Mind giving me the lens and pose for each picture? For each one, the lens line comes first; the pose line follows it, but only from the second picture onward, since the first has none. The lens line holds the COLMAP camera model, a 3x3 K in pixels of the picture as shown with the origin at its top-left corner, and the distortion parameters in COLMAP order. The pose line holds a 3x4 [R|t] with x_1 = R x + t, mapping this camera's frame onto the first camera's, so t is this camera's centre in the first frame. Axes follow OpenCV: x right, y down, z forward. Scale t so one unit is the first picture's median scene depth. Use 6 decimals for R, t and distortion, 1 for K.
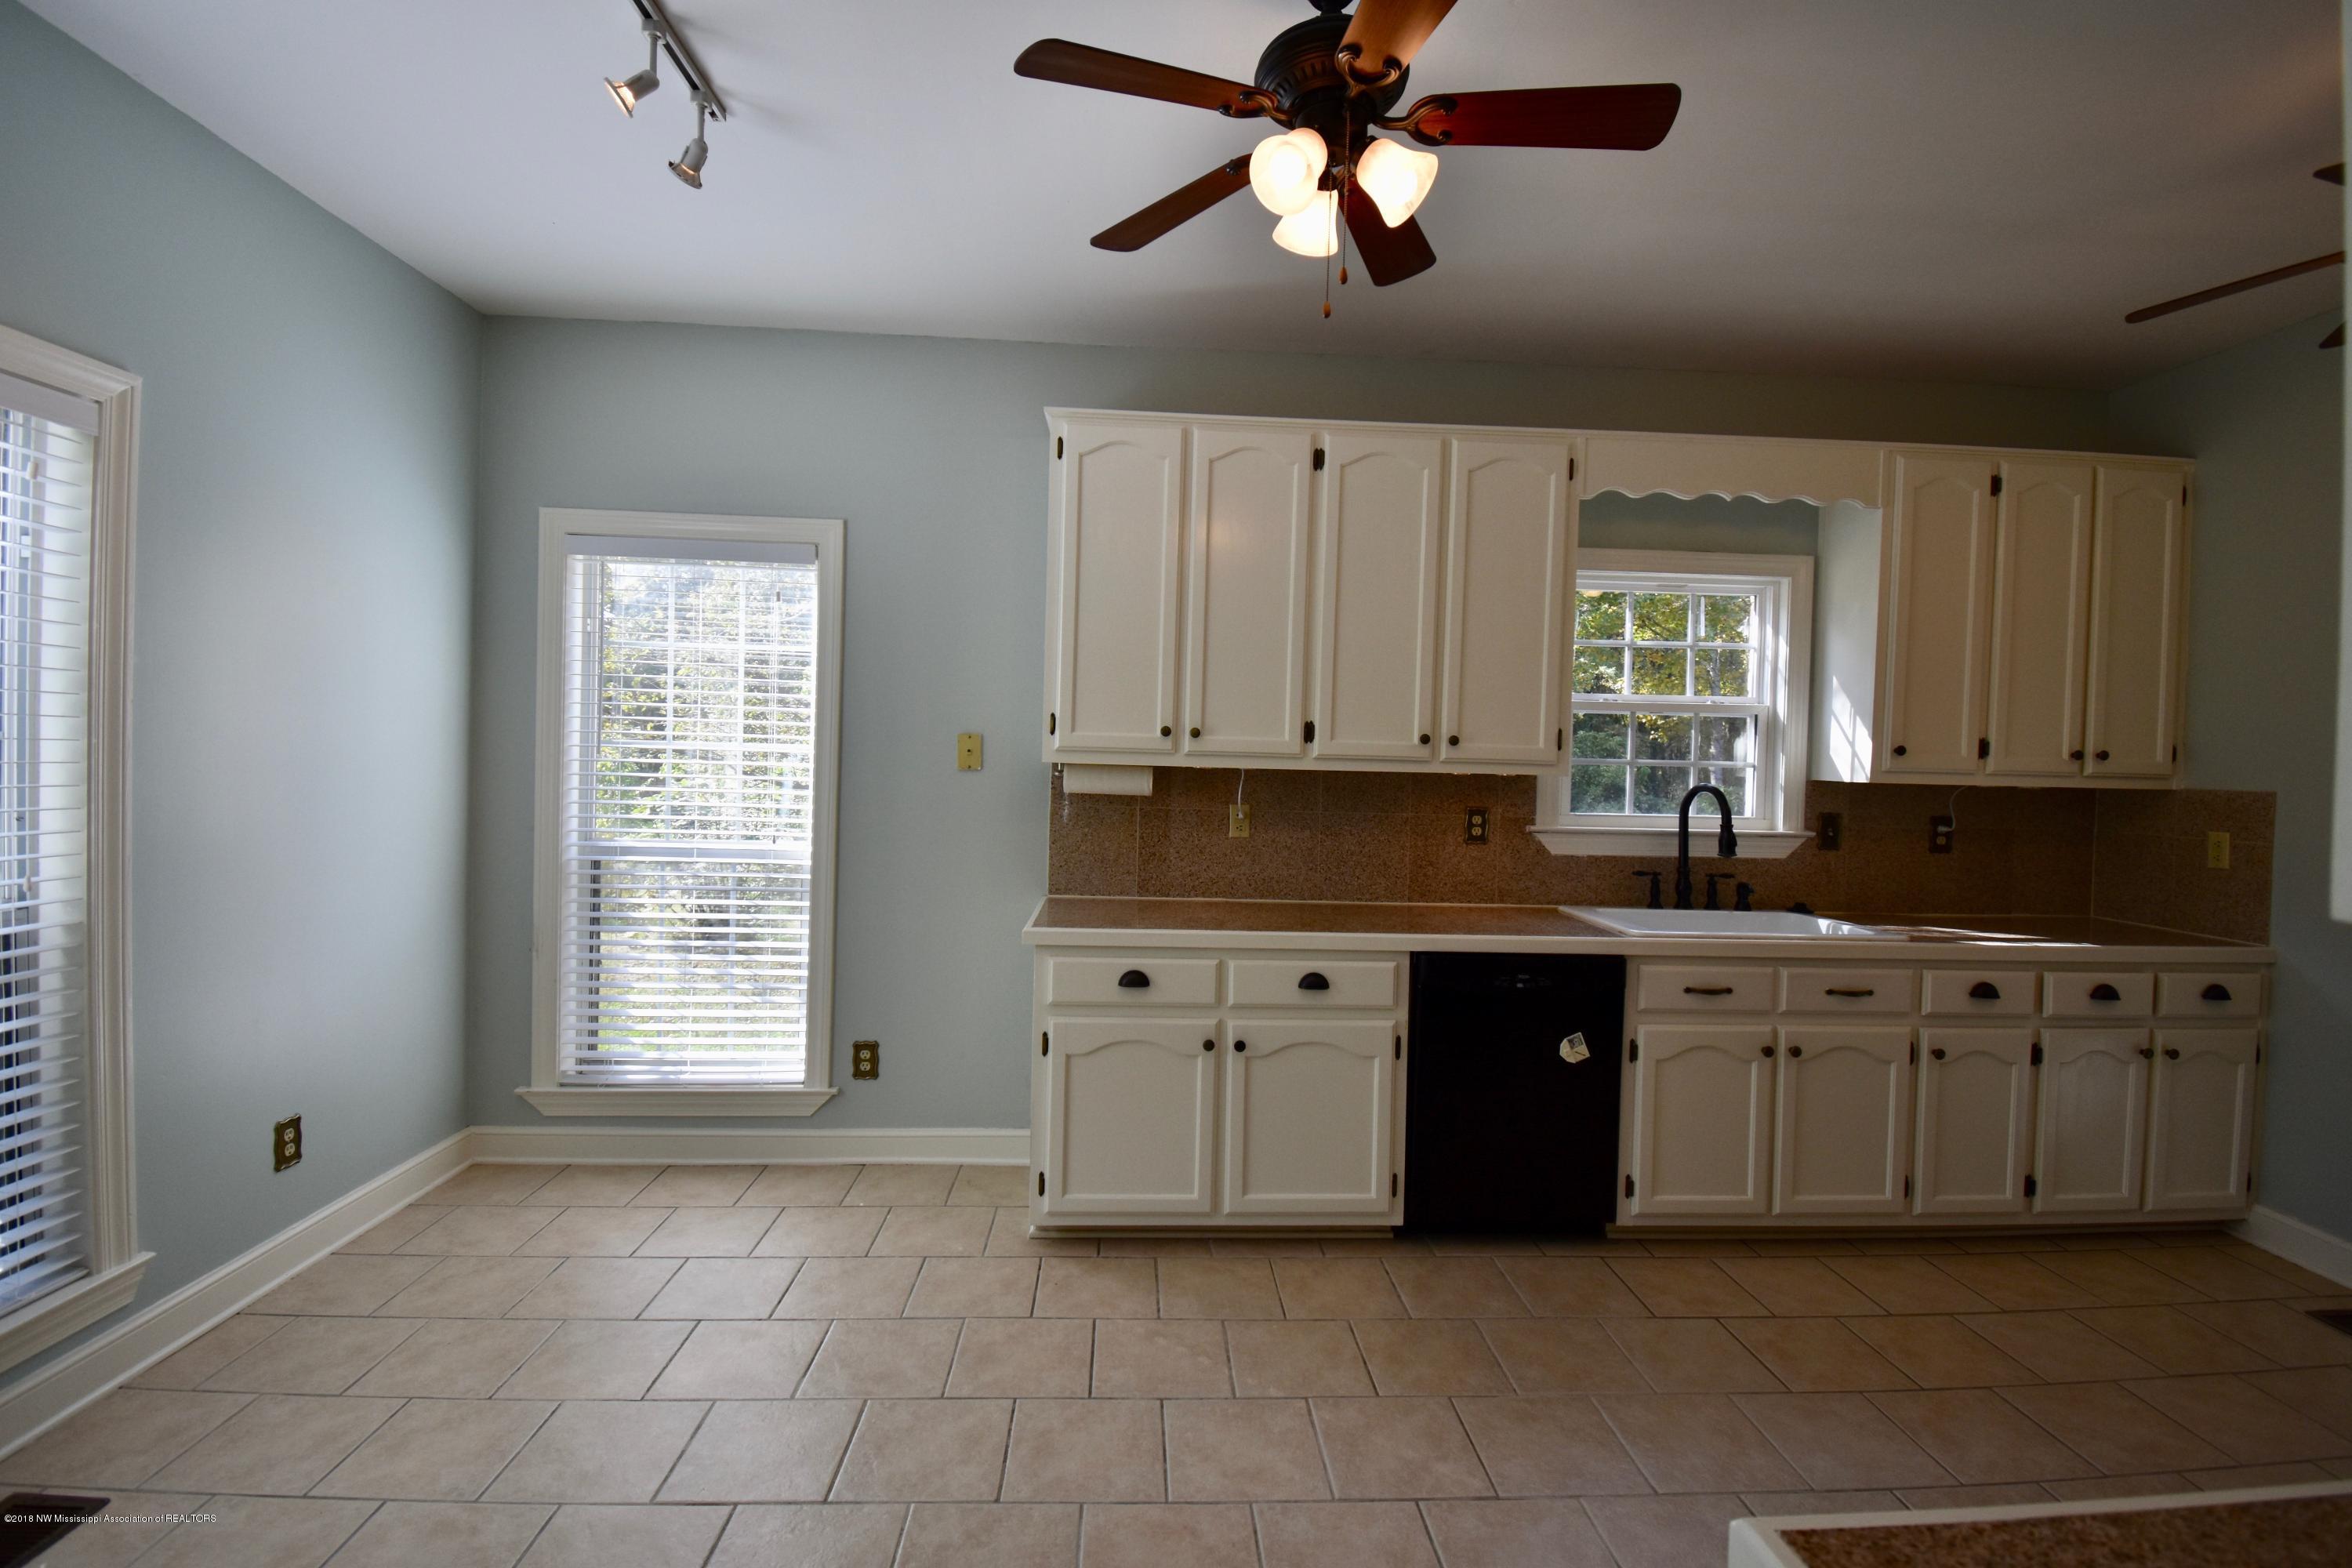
lens RADIAL K [[1046.0, 0, 1183.0], [0, 1046.0, 777.7], [0, 0, 1]] dist [0.021815, -0.028748]
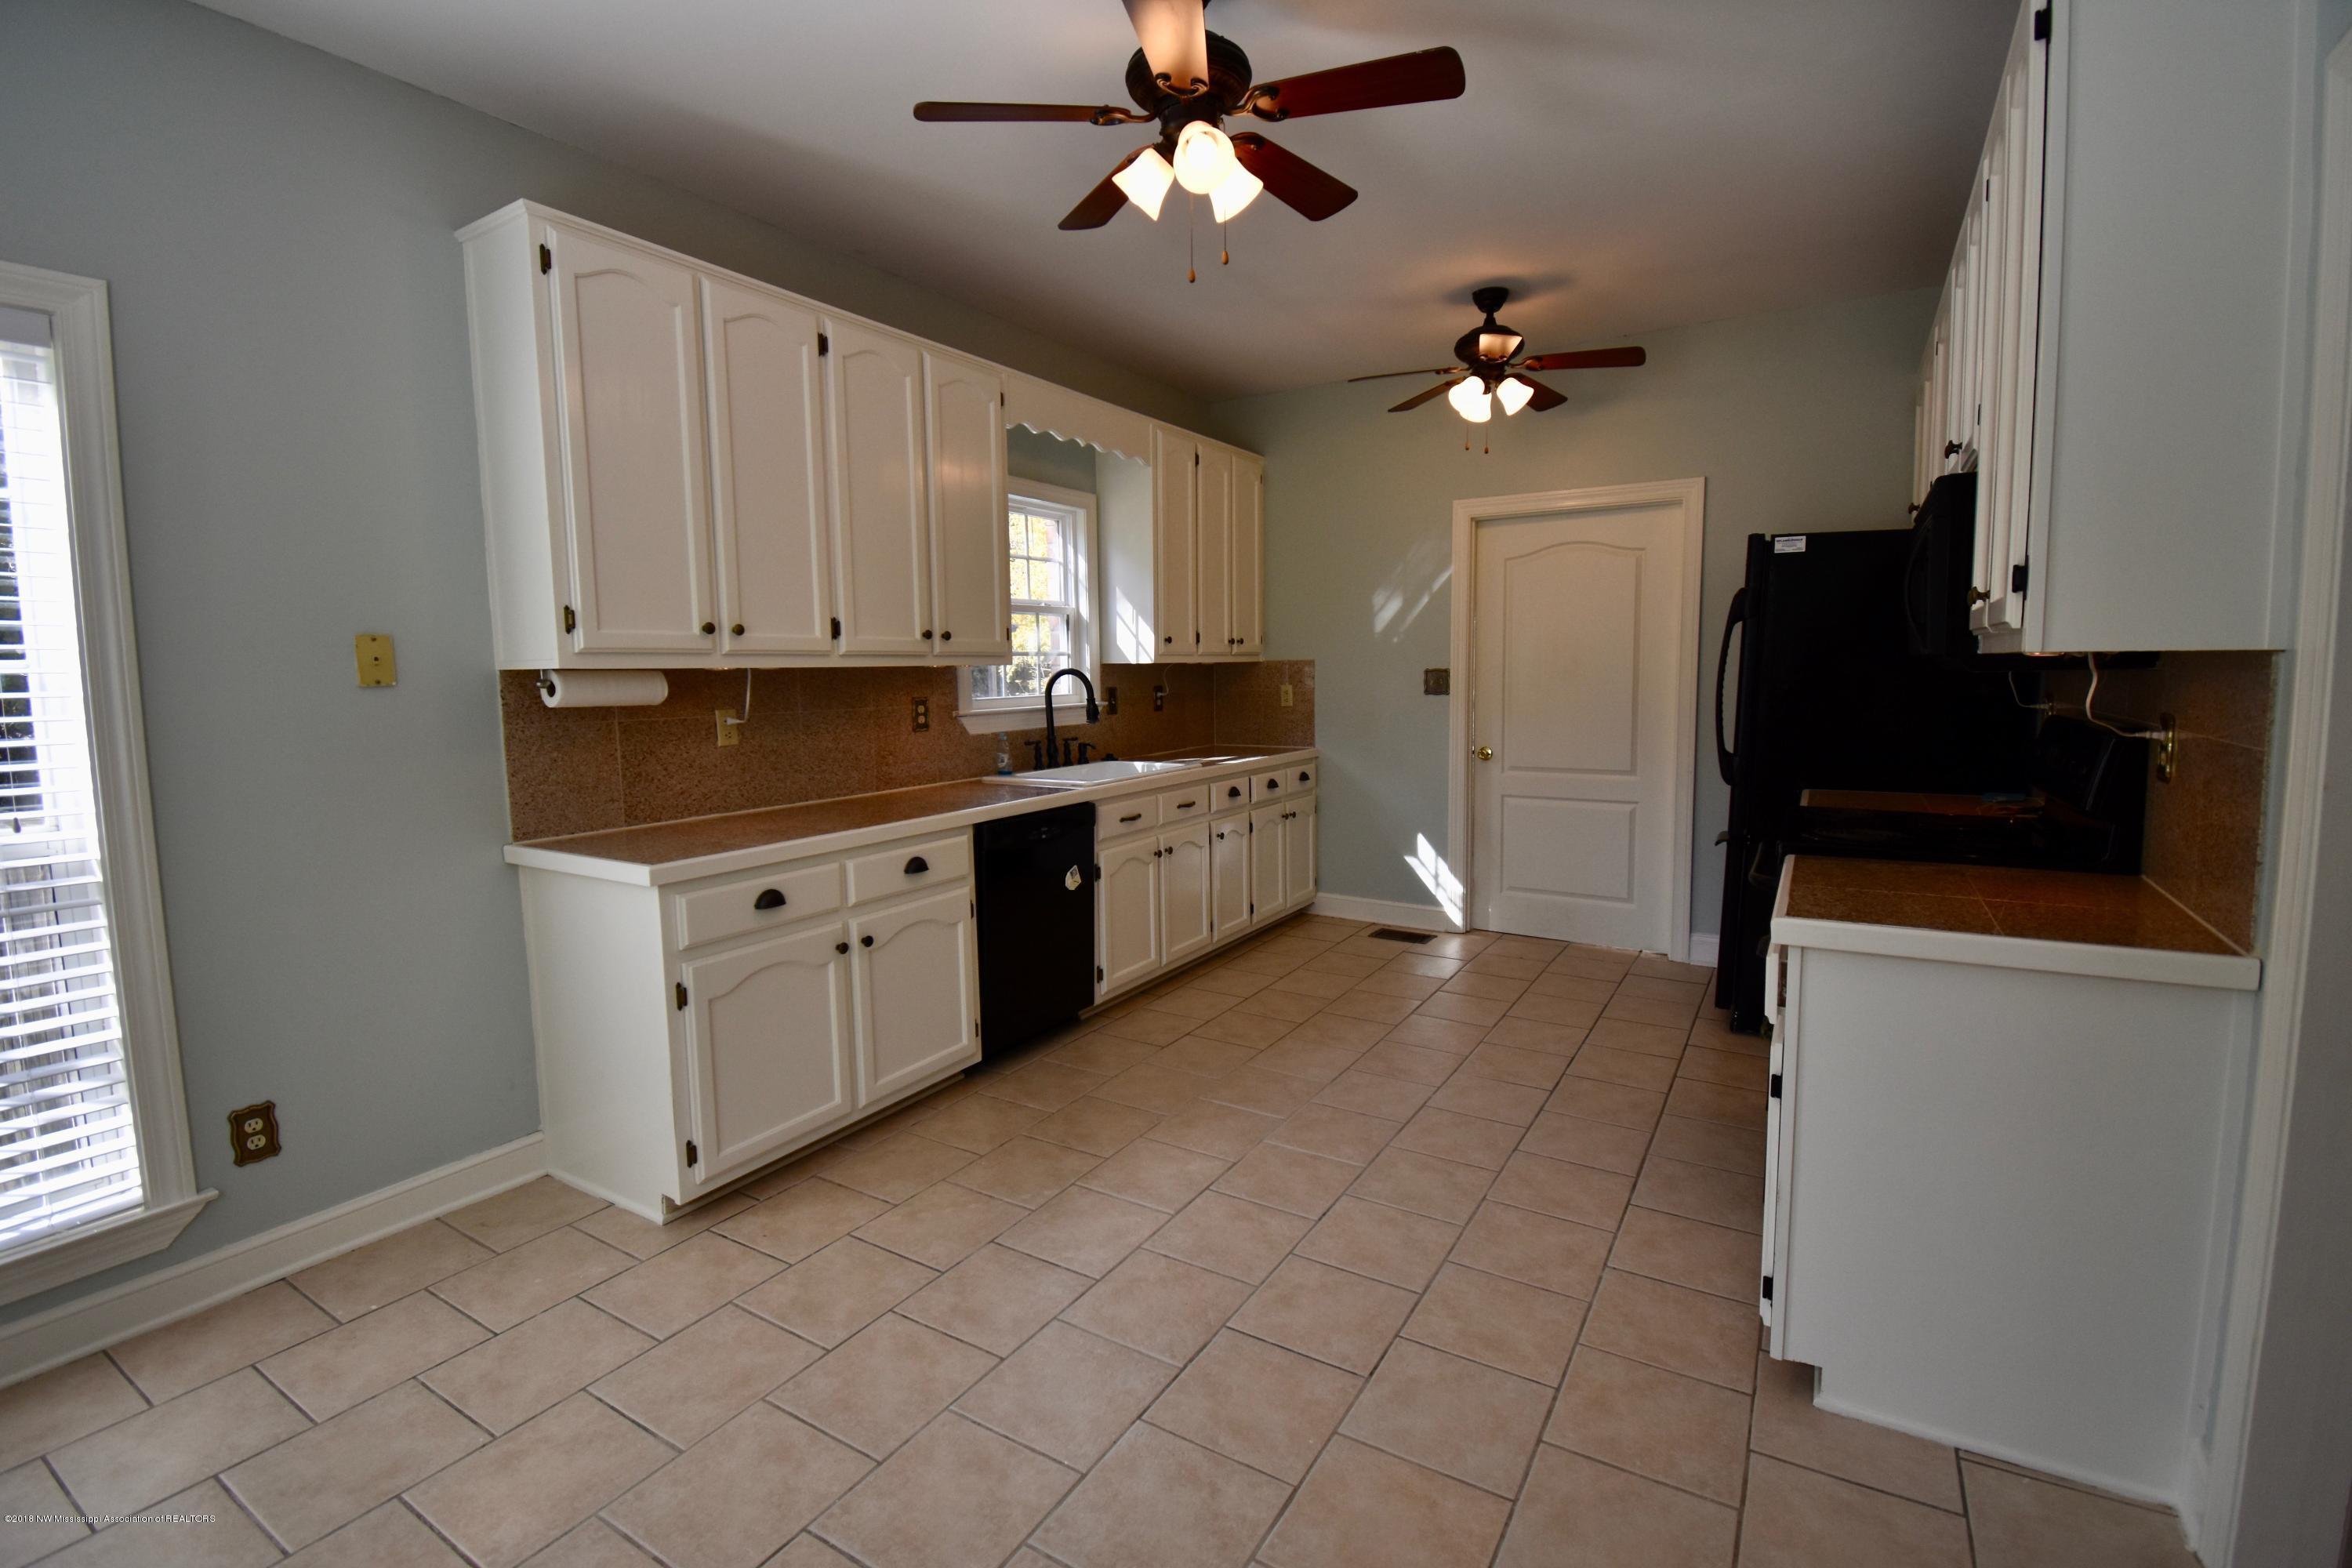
lens RADIAL K [[1046.0, 0, 1183.0], [0, 1046.0, 777.7], [0, 0, 1]] dist [0.021815, -0.028748]
pose [[0.565665, -0.121455, 0.815642, -0.515611], [0.047654, 0.992256, 0.114706, -0.001737], [-0.823257, -0.026017, 0.567073, 0.159792]]
